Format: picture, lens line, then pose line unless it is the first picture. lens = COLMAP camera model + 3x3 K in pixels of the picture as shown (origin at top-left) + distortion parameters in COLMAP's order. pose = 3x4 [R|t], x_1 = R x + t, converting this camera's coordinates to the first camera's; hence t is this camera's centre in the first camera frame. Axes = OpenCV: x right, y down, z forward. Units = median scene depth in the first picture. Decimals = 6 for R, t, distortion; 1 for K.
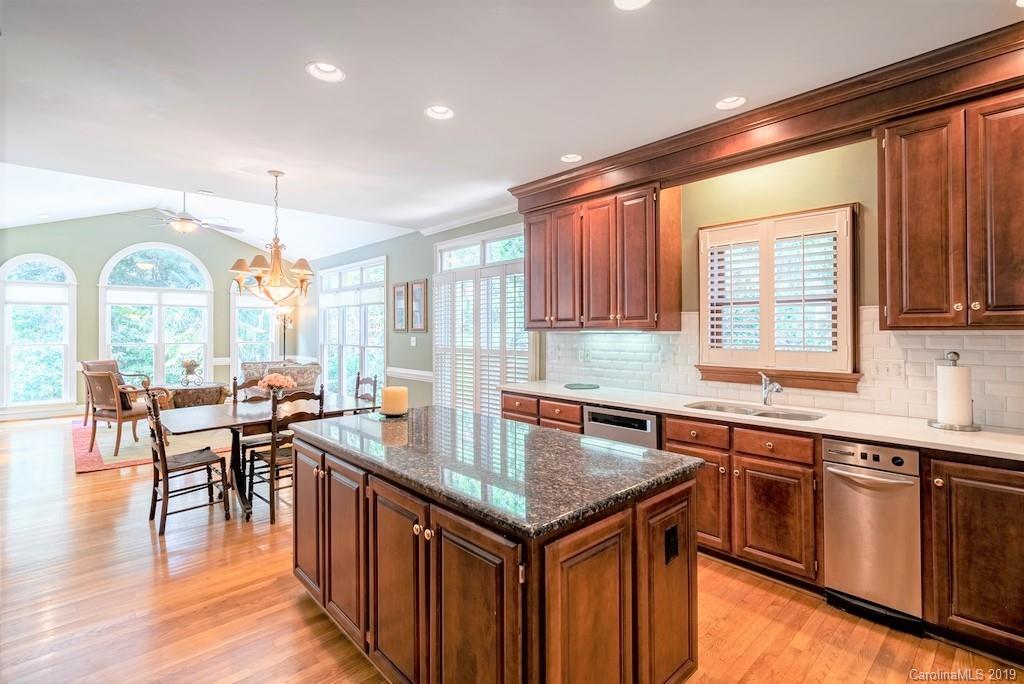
lens RADIAL K [[482.9, 0, 513.7], [0, 482.9, 337.0], [0, 0, 1]] dist [-0.002116, -0.000140]
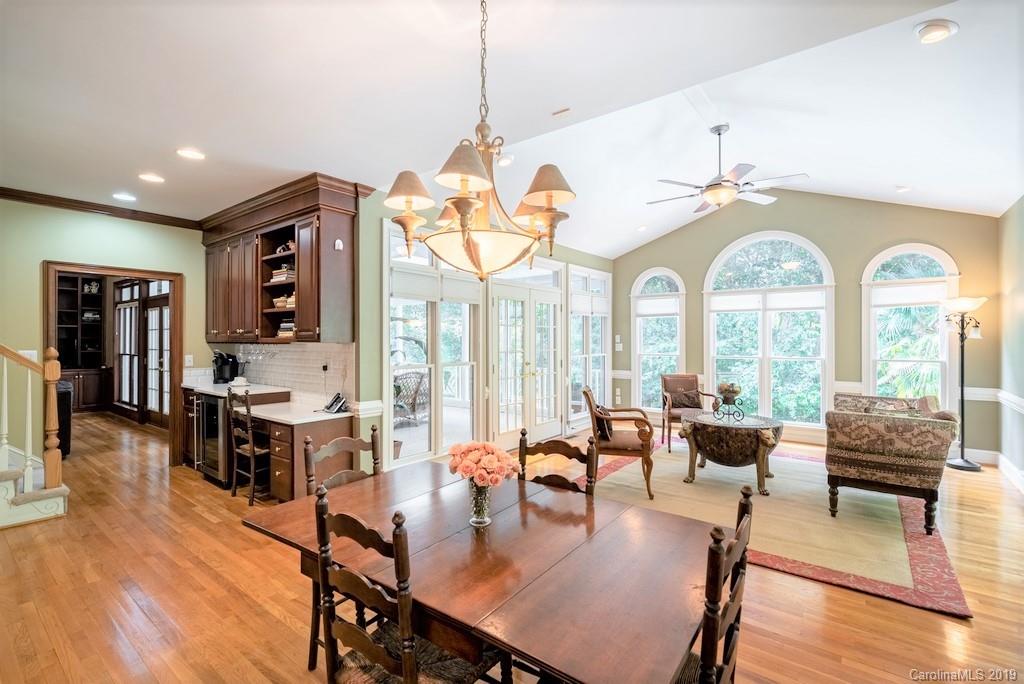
lens RADIAL K [[462.4, 0, 512.0], [0, 462.4, 342.0], [0, 0, 1]] dist [-0.004456, 0.000215]
pose [[0.164518, 0.004110, -0.986366, -0.052340], [-0.017157, 0.999852, 0.001305, -0.007496], [0.986225, 0.016708, 0.164564, 0.537250]]
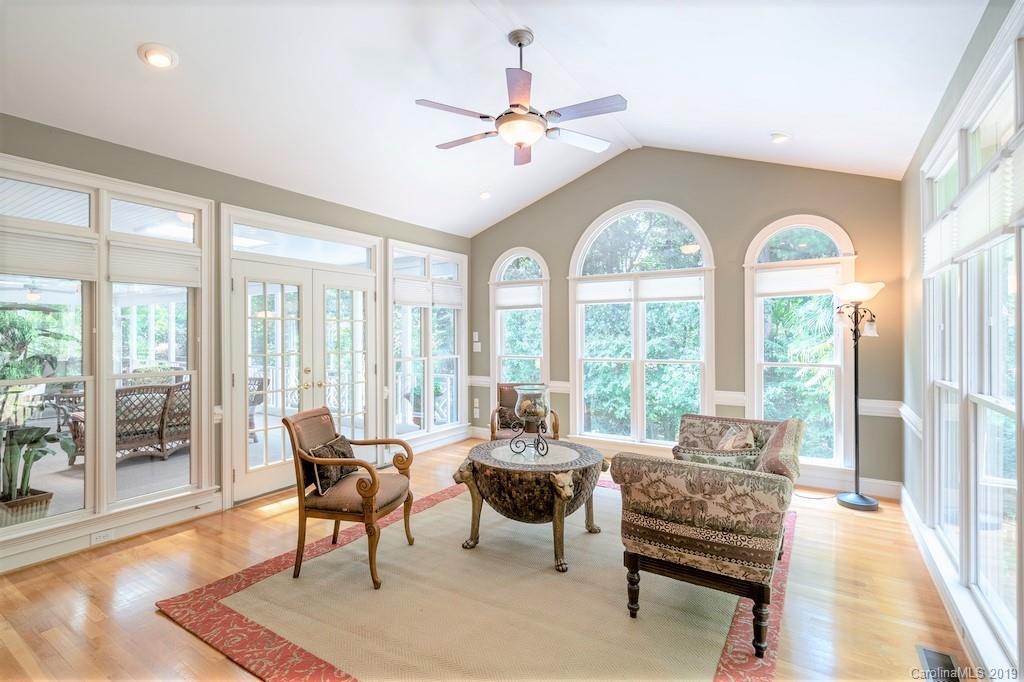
lens RADIAL K [[482.9, 0, 513.7], [0, 482.9, 336.0], [0, 0, 1]] dist [-0.002116, -0.000140]
pose [[0.250857, -0.002602, -0.968021, -0.185526], [-0.015656, 0.999855, -0.006745, -0.013967], [0.967898, 0.016847, 0.250780, 0.799896]]
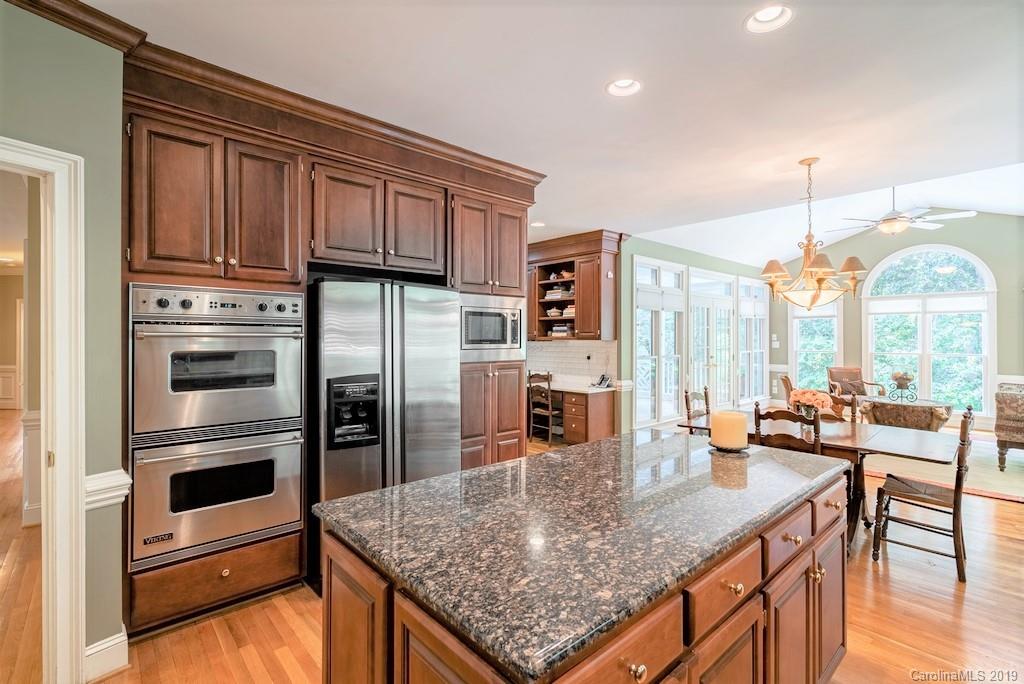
lens RADIAL K [[467.5, 0, 506.3], [0, 467.5, 337.5], [0, 0, 1]] dist [-0.000995, 0.000408]
pose [[-0.020745, -0.000387, -0.999785, 0.204764], [-0.018269, 0.999833, -0.000008, -0.004189], [0.999618, 0.018265, -0.020749, 0.258370]]
